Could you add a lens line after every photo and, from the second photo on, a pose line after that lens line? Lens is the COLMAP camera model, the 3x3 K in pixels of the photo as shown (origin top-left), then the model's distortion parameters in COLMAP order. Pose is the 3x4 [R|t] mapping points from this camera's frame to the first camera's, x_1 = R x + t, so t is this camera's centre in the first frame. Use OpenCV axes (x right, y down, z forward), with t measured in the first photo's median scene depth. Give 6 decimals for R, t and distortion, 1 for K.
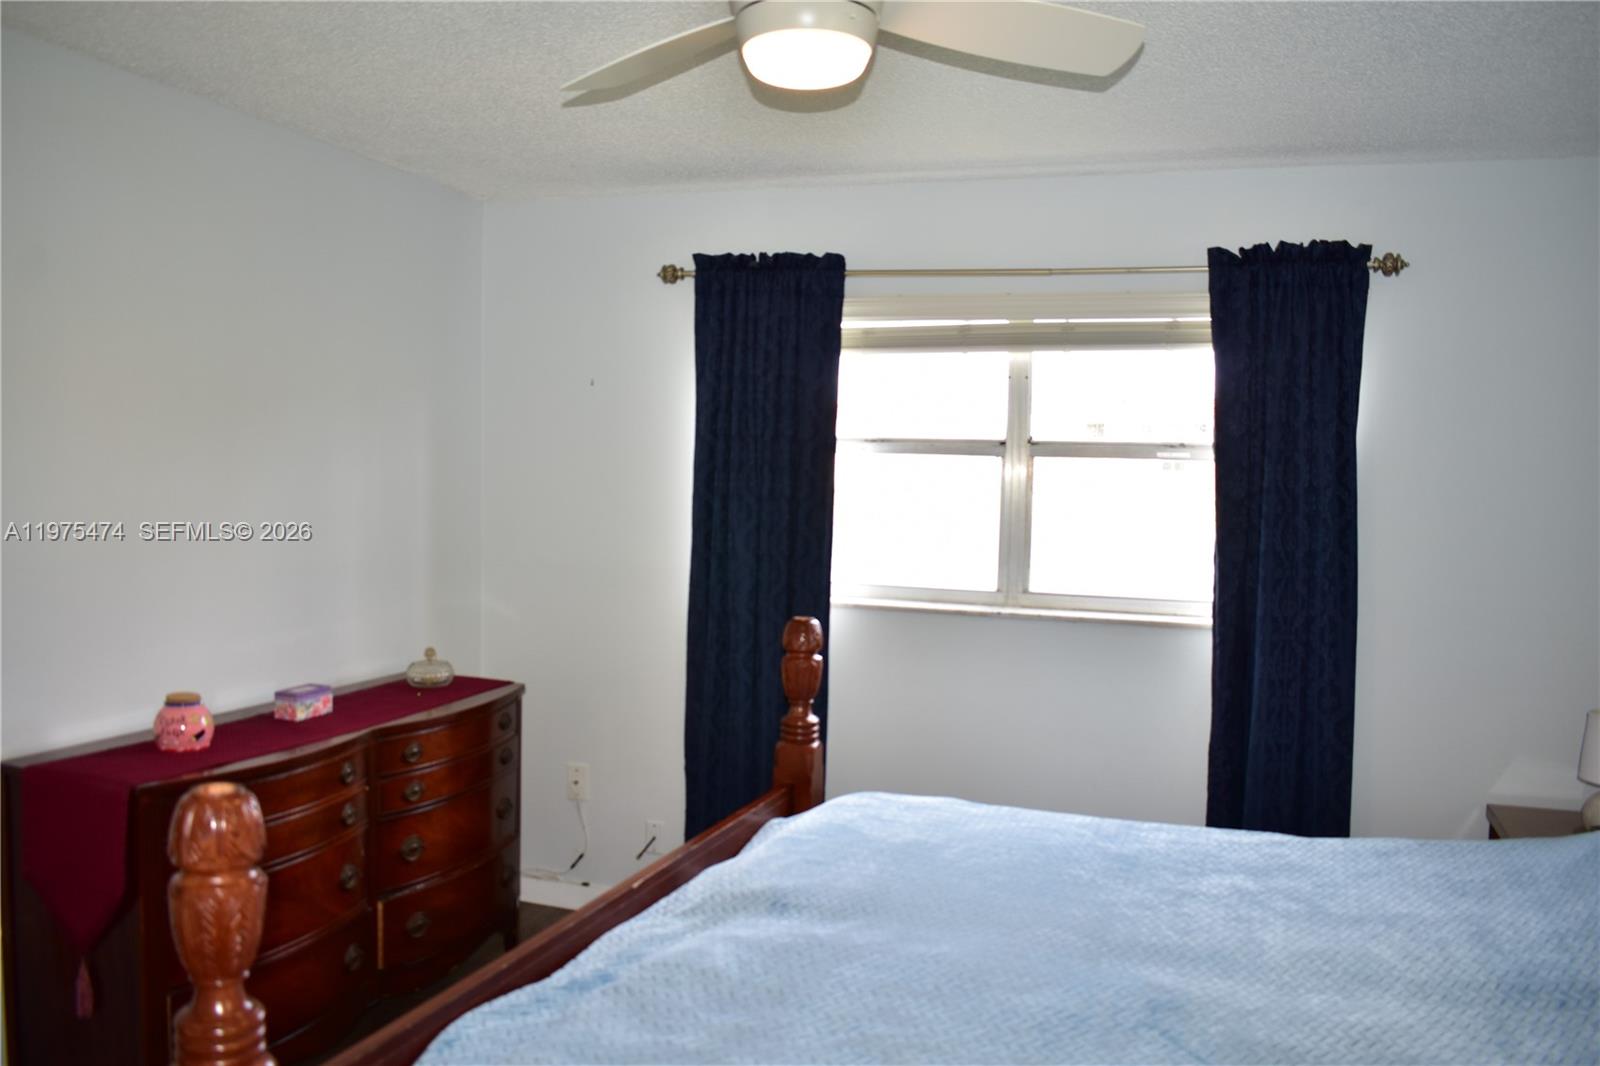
lens RADIAL K [[1259.2, 0, 798.7], [0, 1259.2, 543.5], [0, 0, 1]] dist [-0.094981, 0.017822]
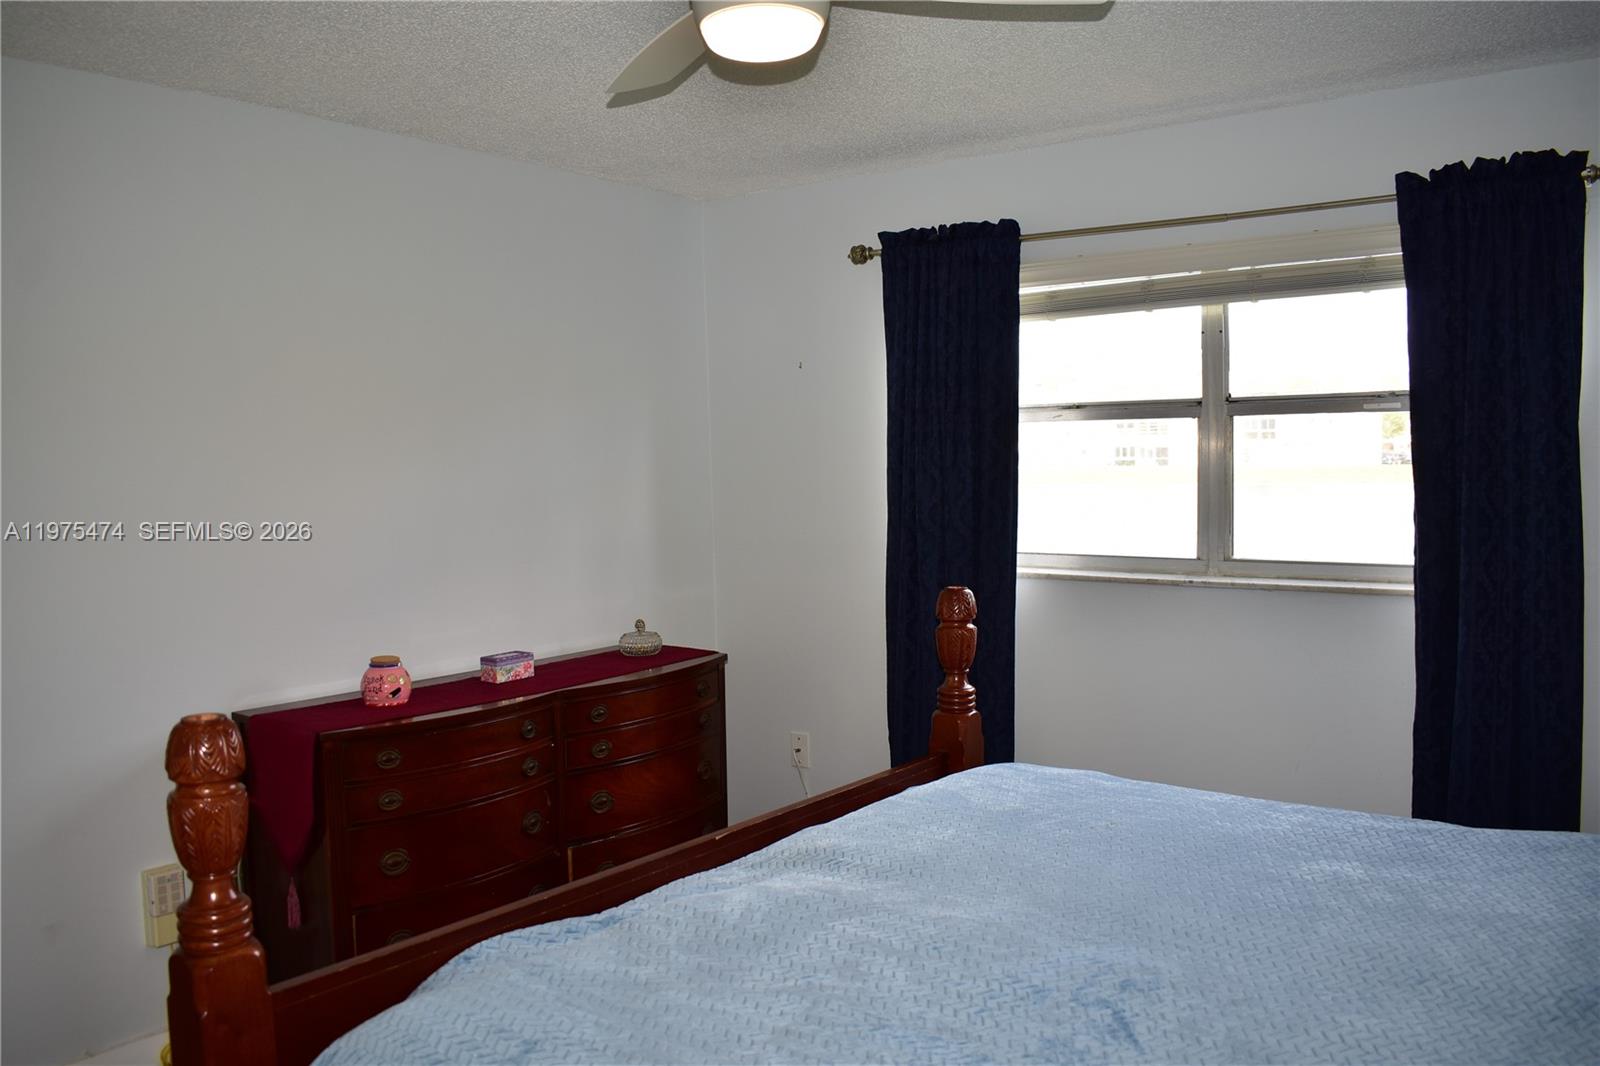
lens RADIAL K [[1259.2, 0, 794.7], [0, 1259.2, 534.2], [0, 0, 1]] dist [-0.094981, 0.017822]
pose [[0.947092, -0.022647, -0.320163, 0.202356], [0.024361, 0.999702, 0.001348, 0.012610], [0.320037, -0.009076, 0.947362, 0.014275]]
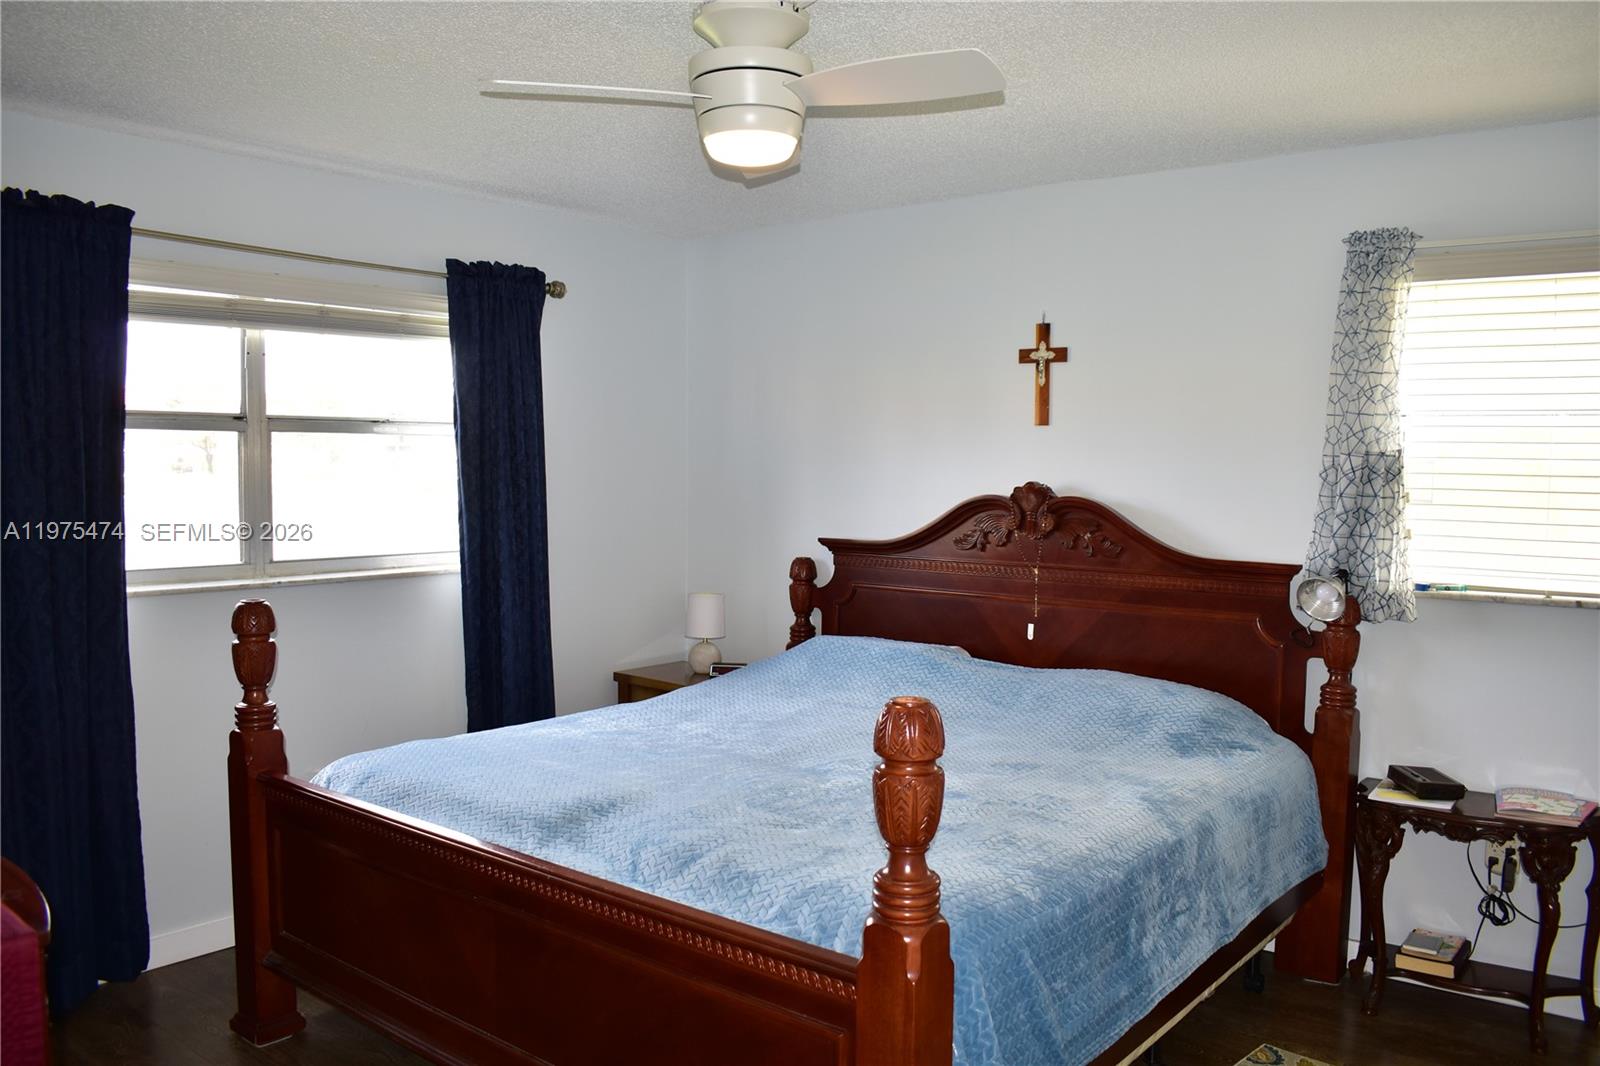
lens RADIAL K [[1259.2, 0, 840.1], [0, 1259.2, 533.2], [0, 0, 1]] dist [-0.094981, 0.017822]
pose [[0.311371, -0.075570, 0.947279, -0.745531], [0.051953, 0.996696, 0.062435, -0.028162], [-0.948867, 0.029773, 0.314268, 0.274176]]
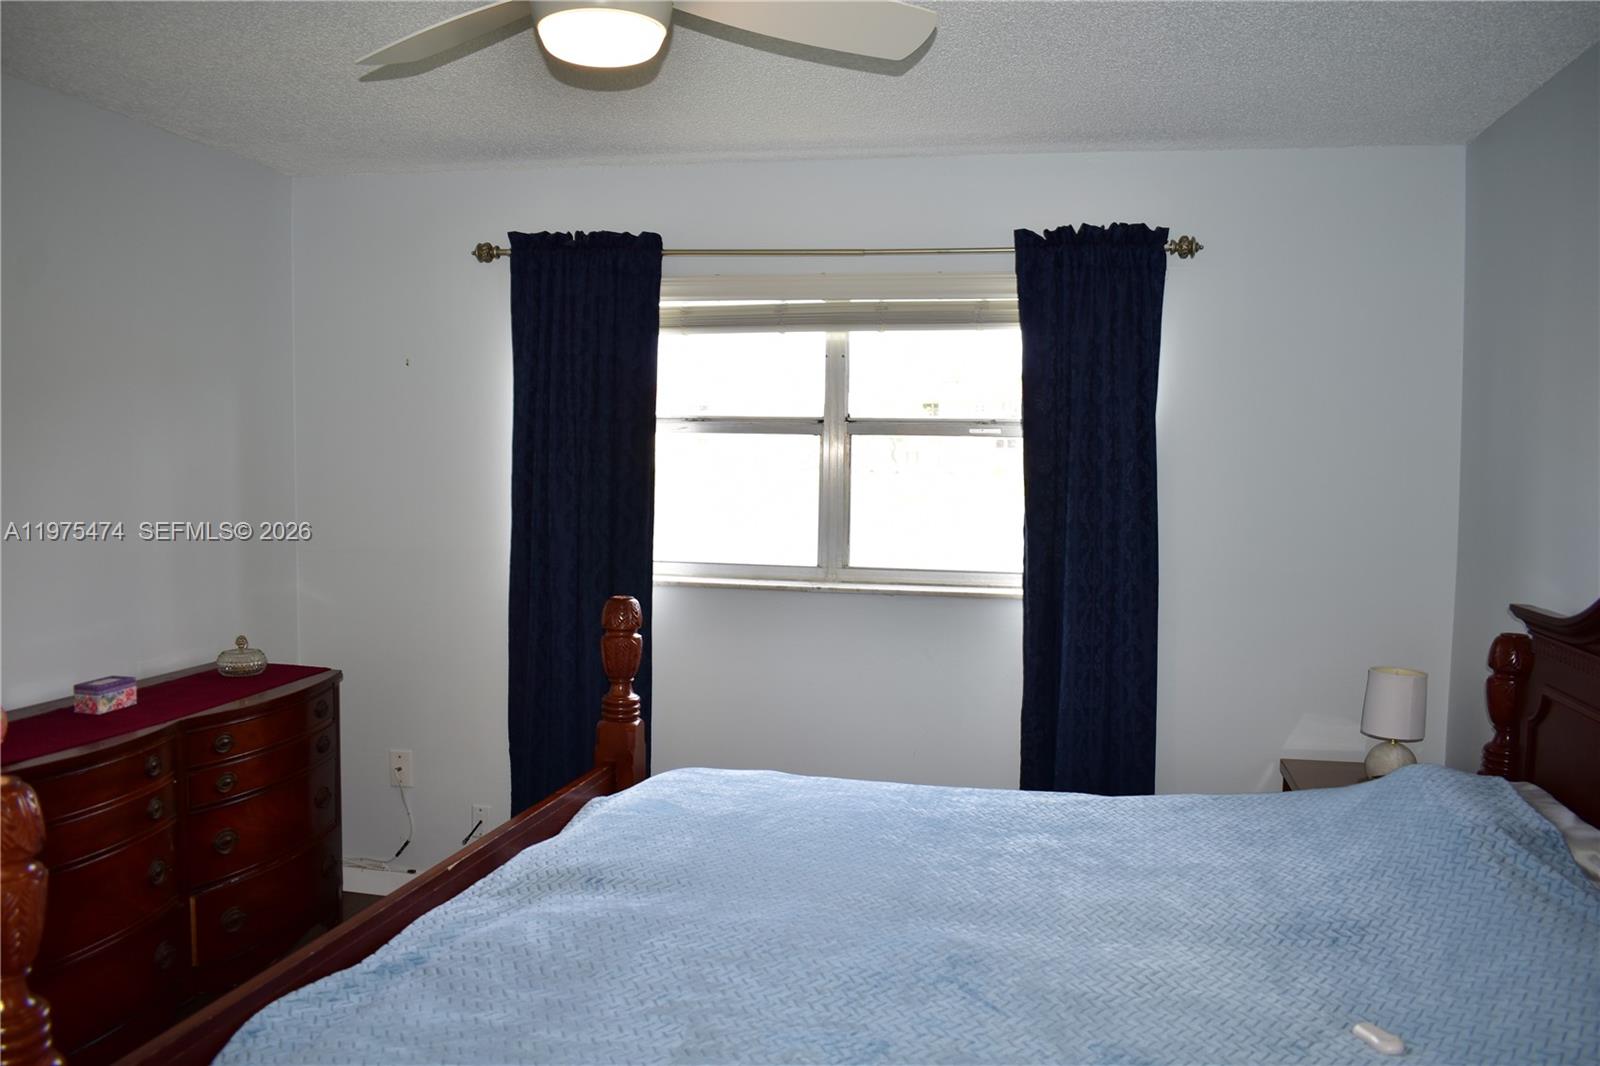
lens RADIAL K [[1259.2, 0, 800.0], [0, 1259.2, 540.0], [0, 0, 1]] dist [-0.094981, 0.017822]
pose [[0.991928, -0.017176, 0.125636, 0.019018], [0.015516, 0.999779, 0.014177, 0.002081], [-0.125852, -0.012114, 0.991975, -0.010308]]
